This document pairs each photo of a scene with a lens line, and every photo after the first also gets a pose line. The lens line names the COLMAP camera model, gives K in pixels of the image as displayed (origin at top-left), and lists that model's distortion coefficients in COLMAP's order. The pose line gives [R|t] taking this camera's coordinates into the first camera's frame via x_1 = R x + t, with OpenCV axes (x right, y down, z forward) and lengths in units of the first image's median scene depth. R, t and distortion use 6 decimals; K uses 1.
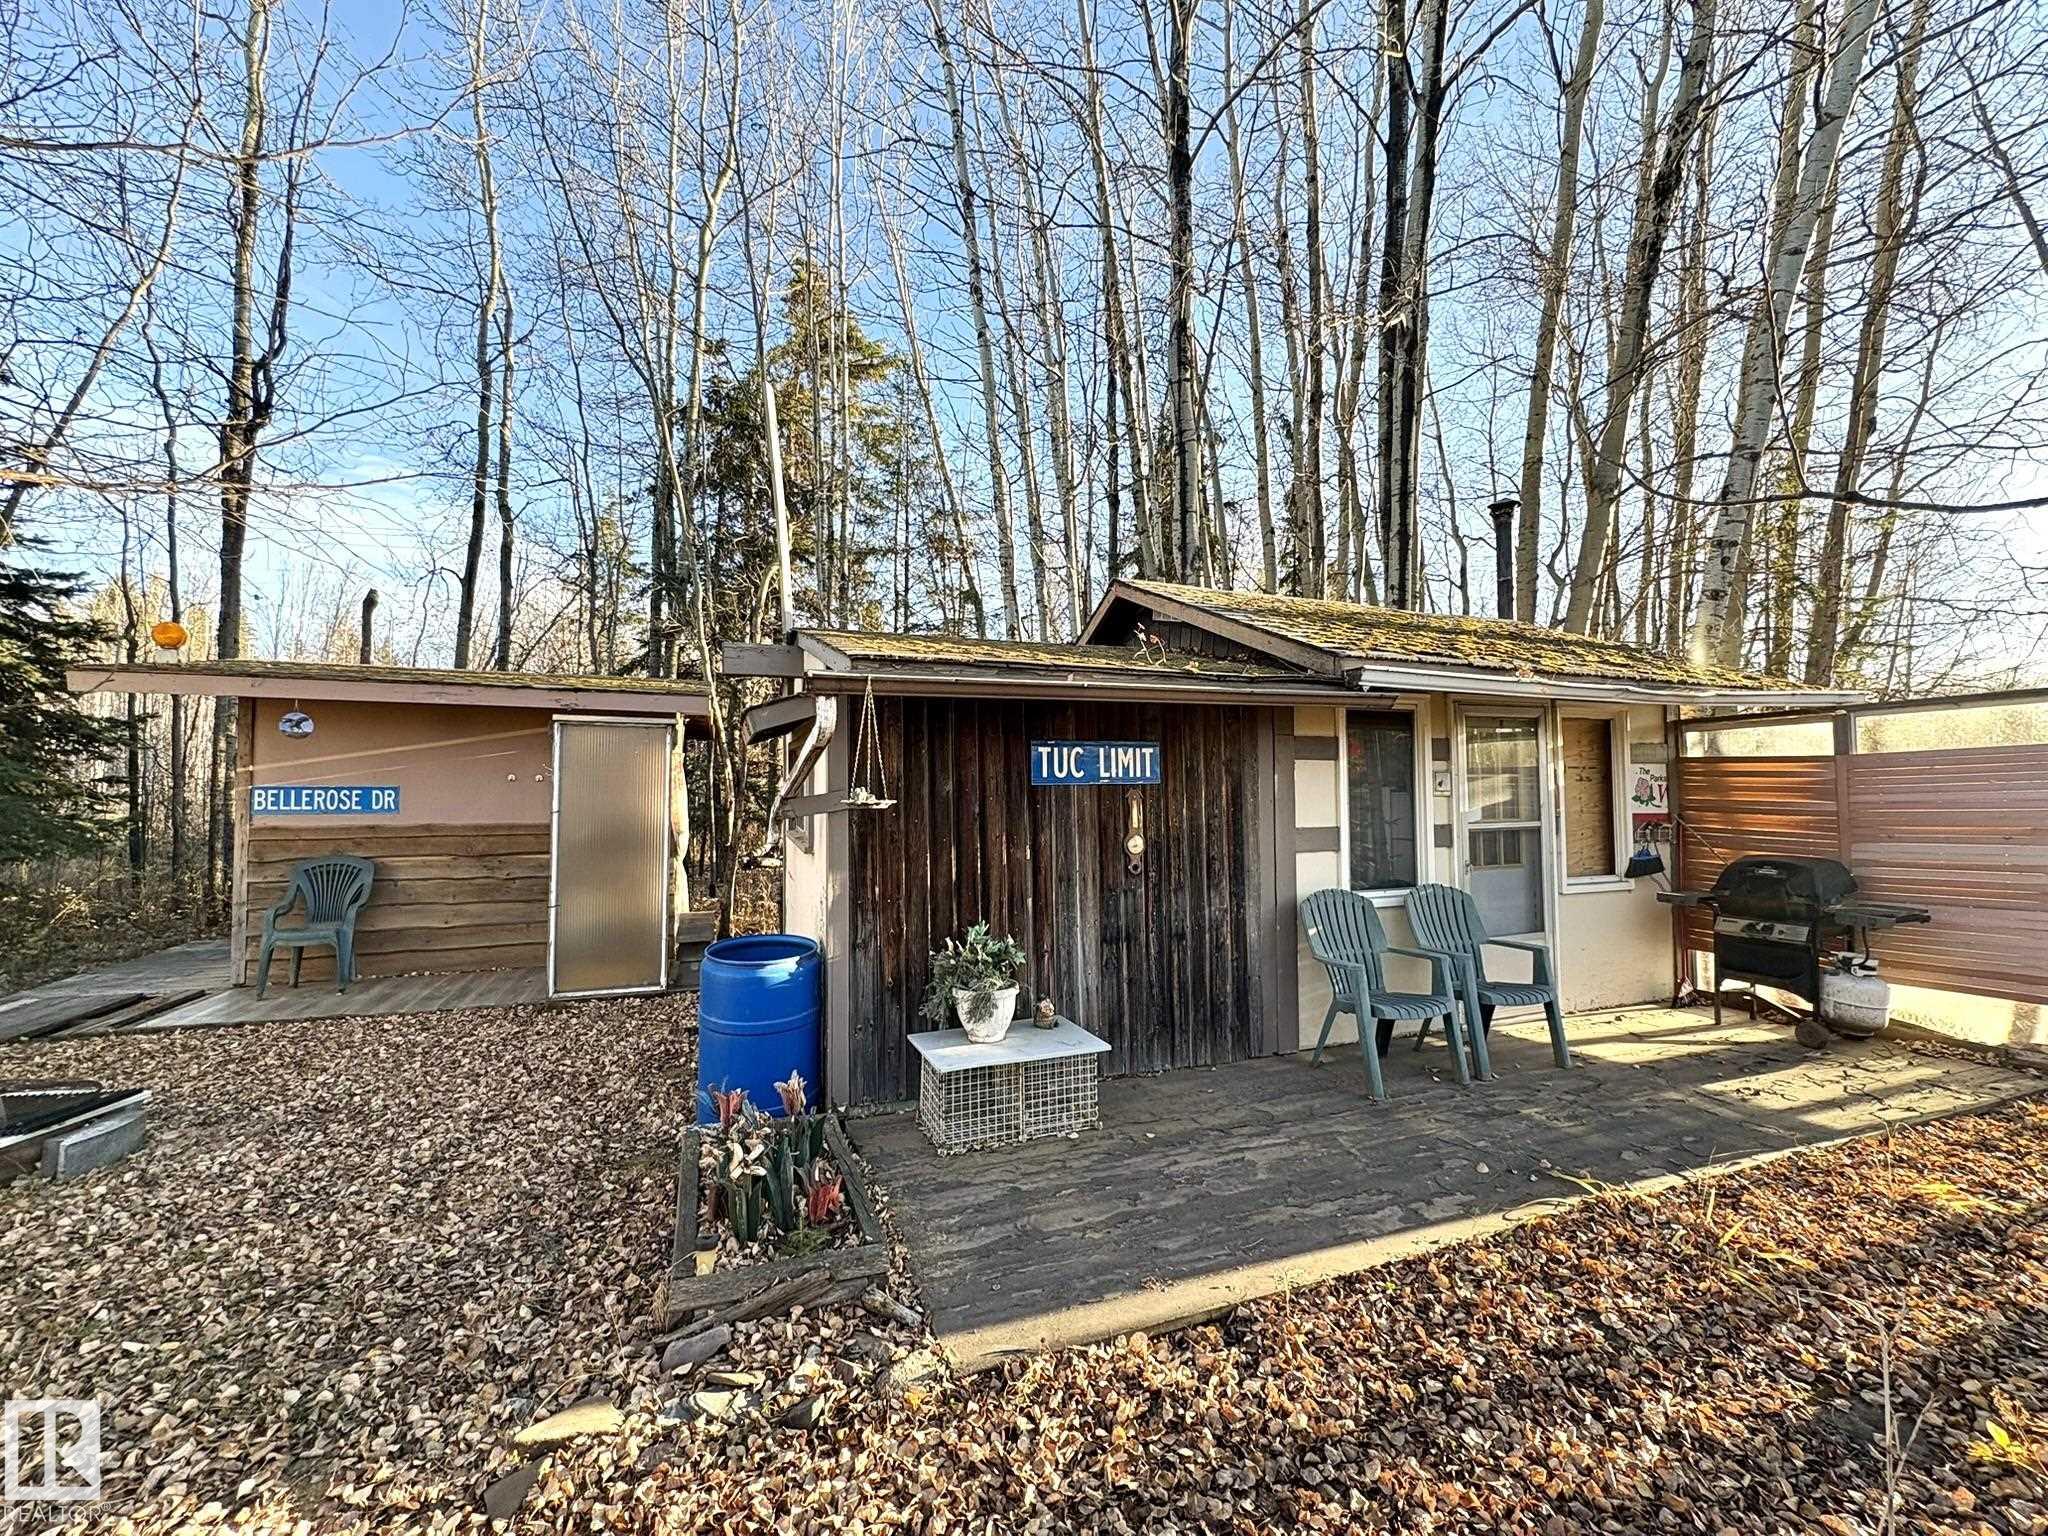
lens RADIAL K [[820.8, 0, 1008.3], [0, 820.8, 760.8], [0, 0, 1]] dist [0.007898, -0.000720]
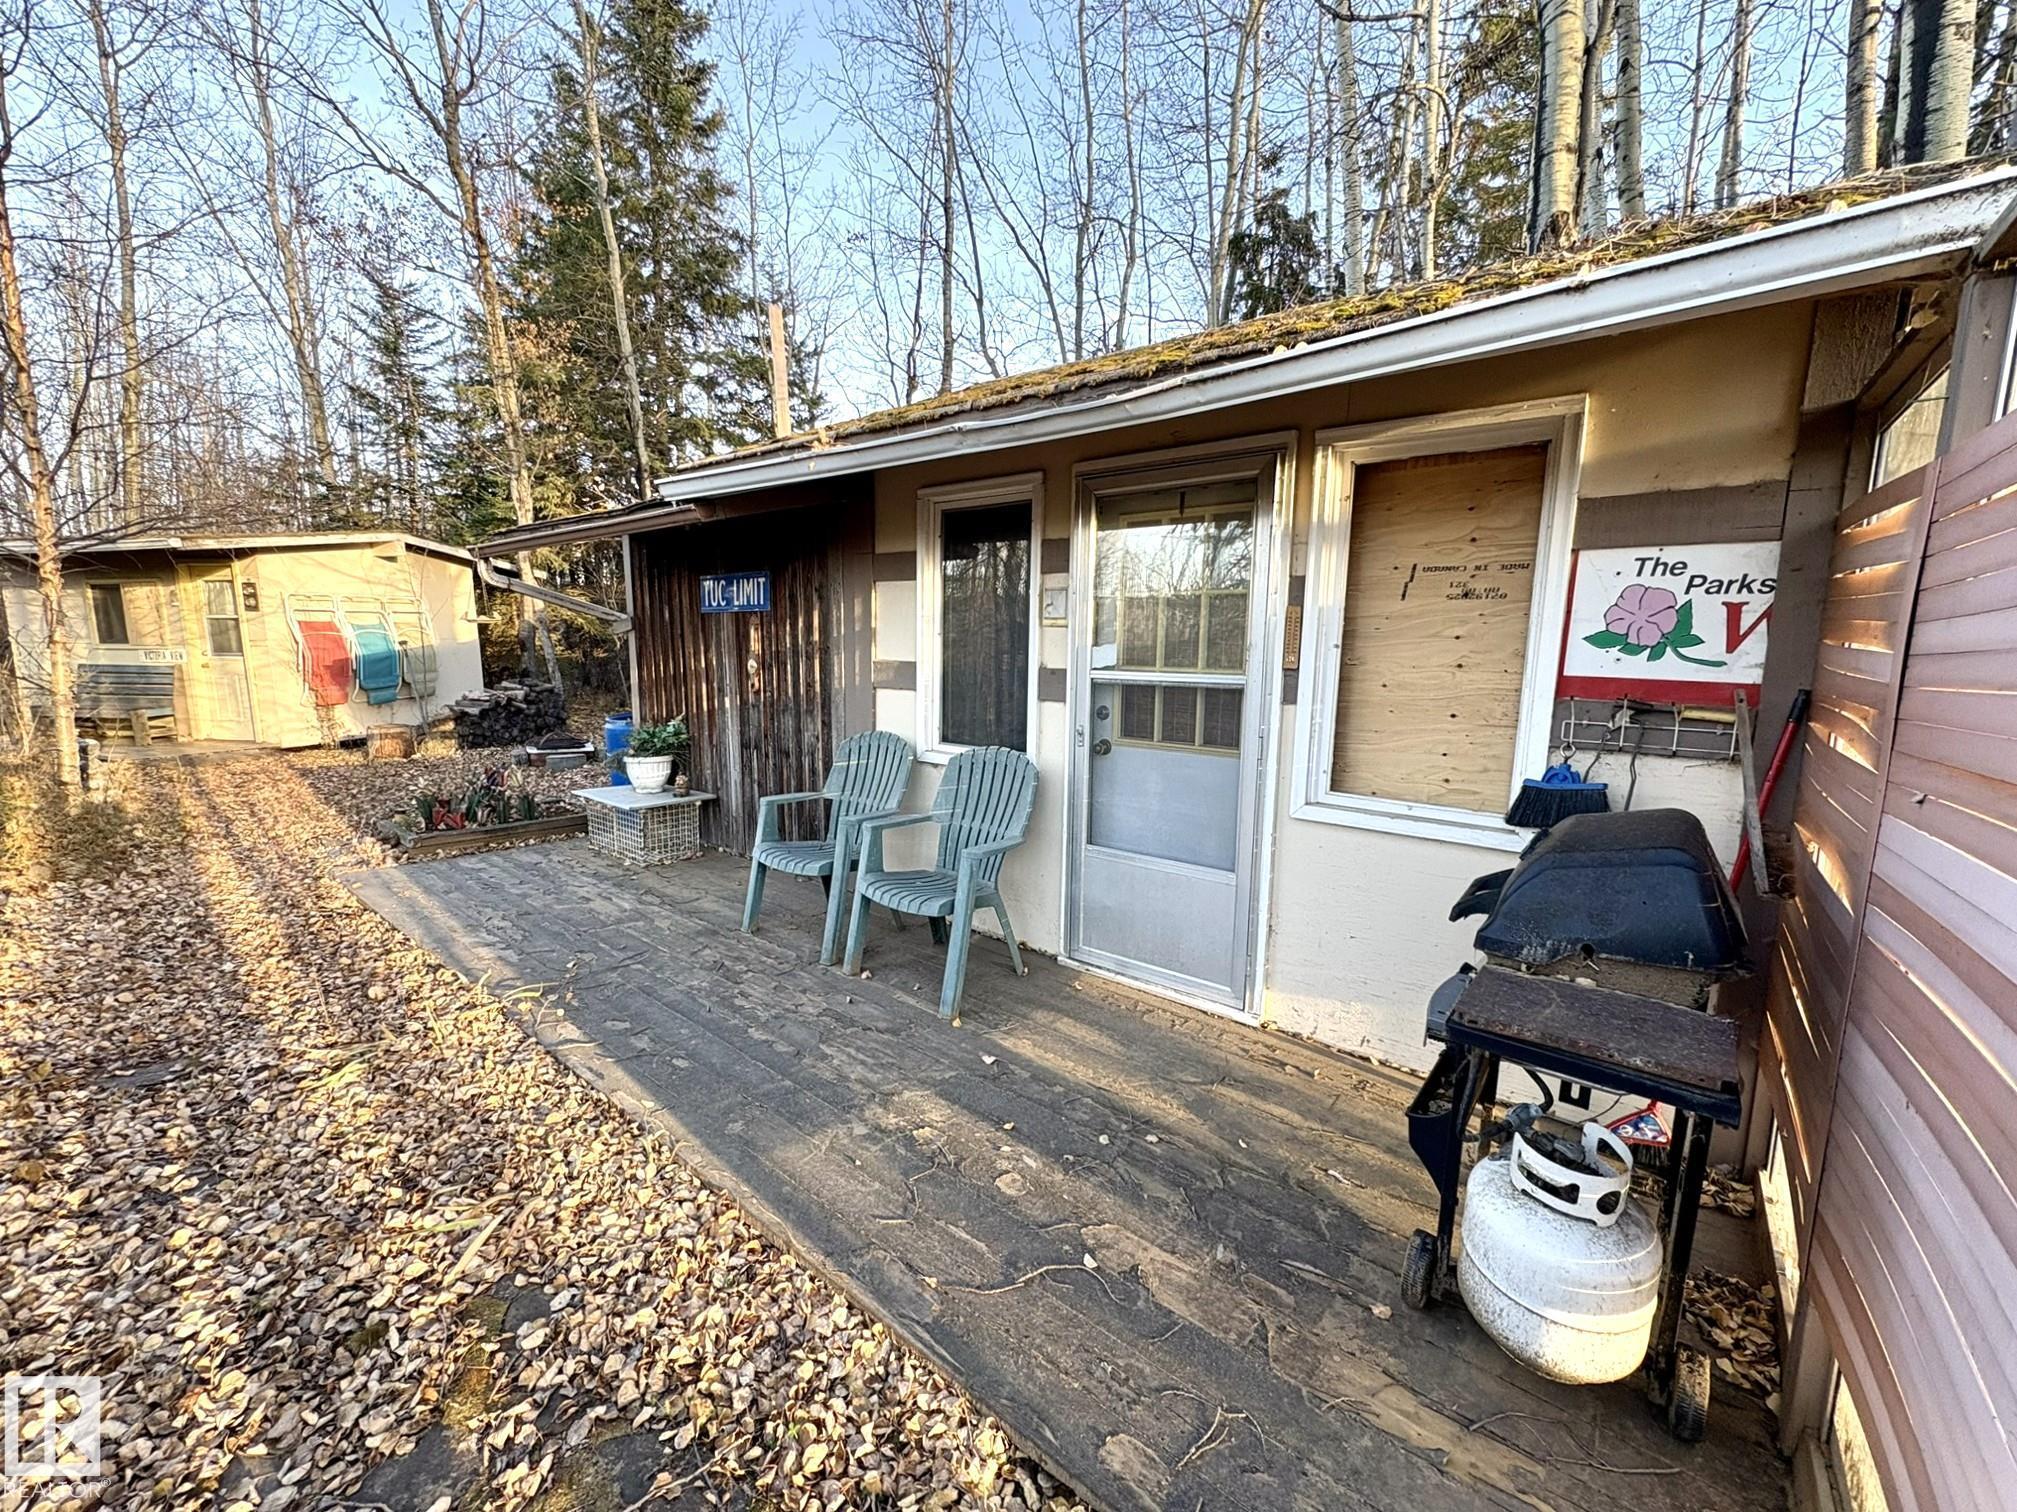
lens RADIAL K [[808.4, 0, 1004.2], [0, 808.4, 764.6], [0, 0, 1]] dist [0.007898, -0.000720]
pose [[0.486574, 0.147114, -0.861164, 0.951948], [0.011897, 0.984513, 0.174908, 0.033369], [0.873558, -0.095351, 0.477288, 0.559743]]
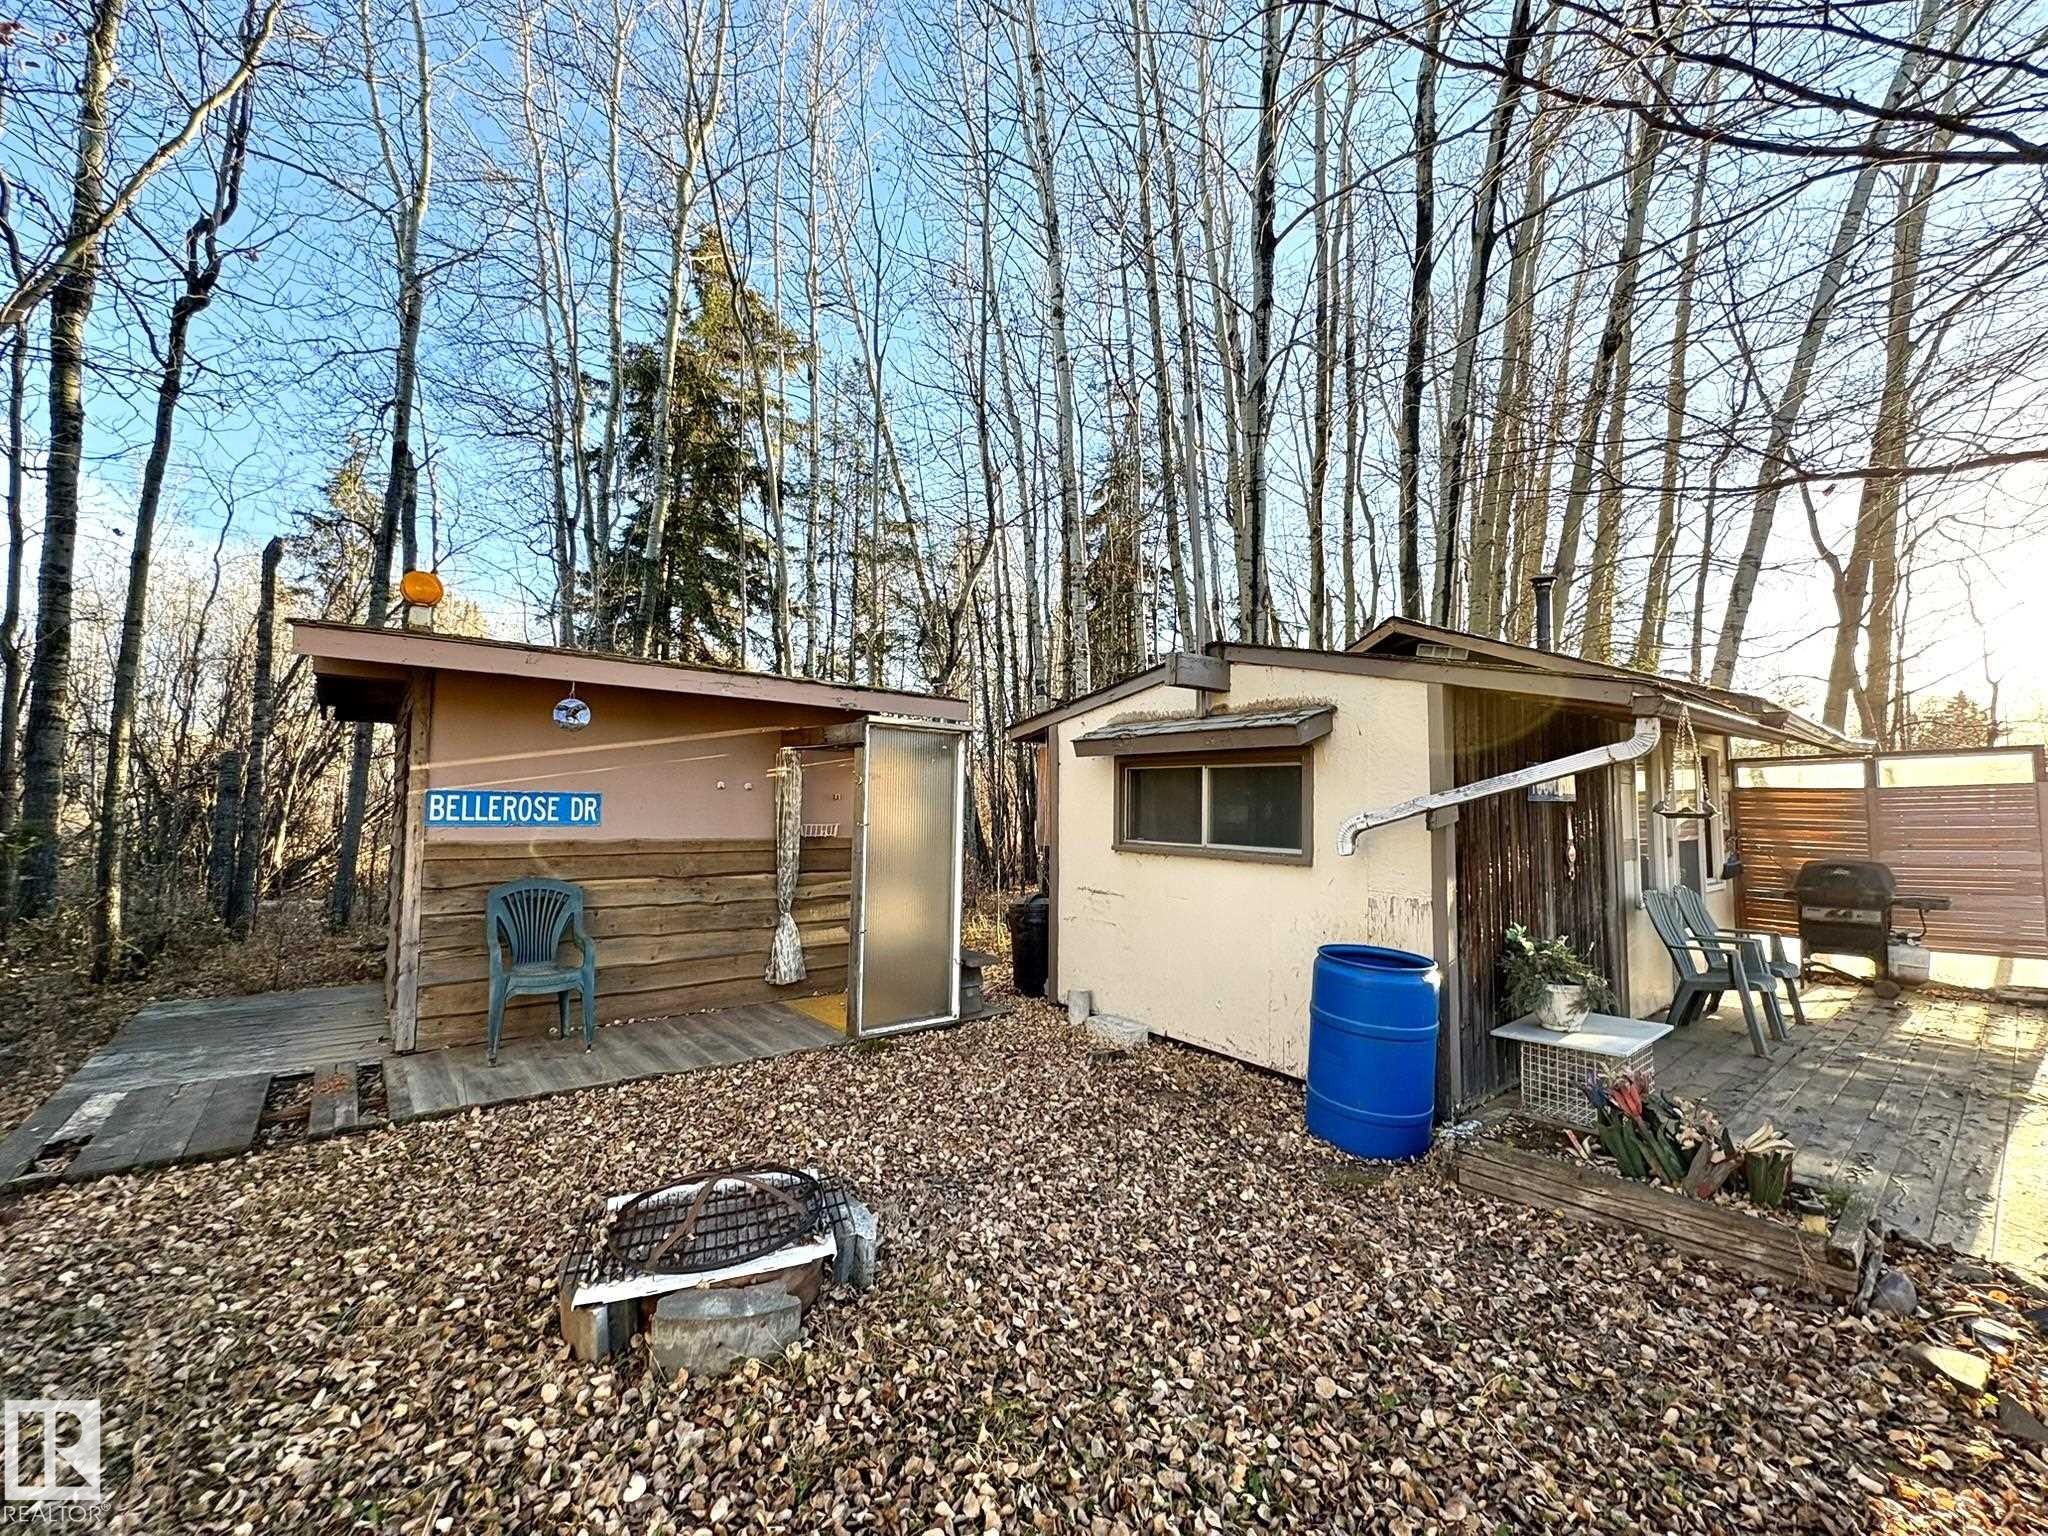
lens RADIAL K [[820.8, 0, 1016.1], [0, 820.8, 760.3], [0, 0, 1]] dist [0.007898, -0.000720]
pose [[0.950187, 0.028730, 0.310354, -0.708943], [-0.021050, 0.999384, -0.028067, 0.014775], [-0.310969, 0.020136, 0.950207, 0.109684]]
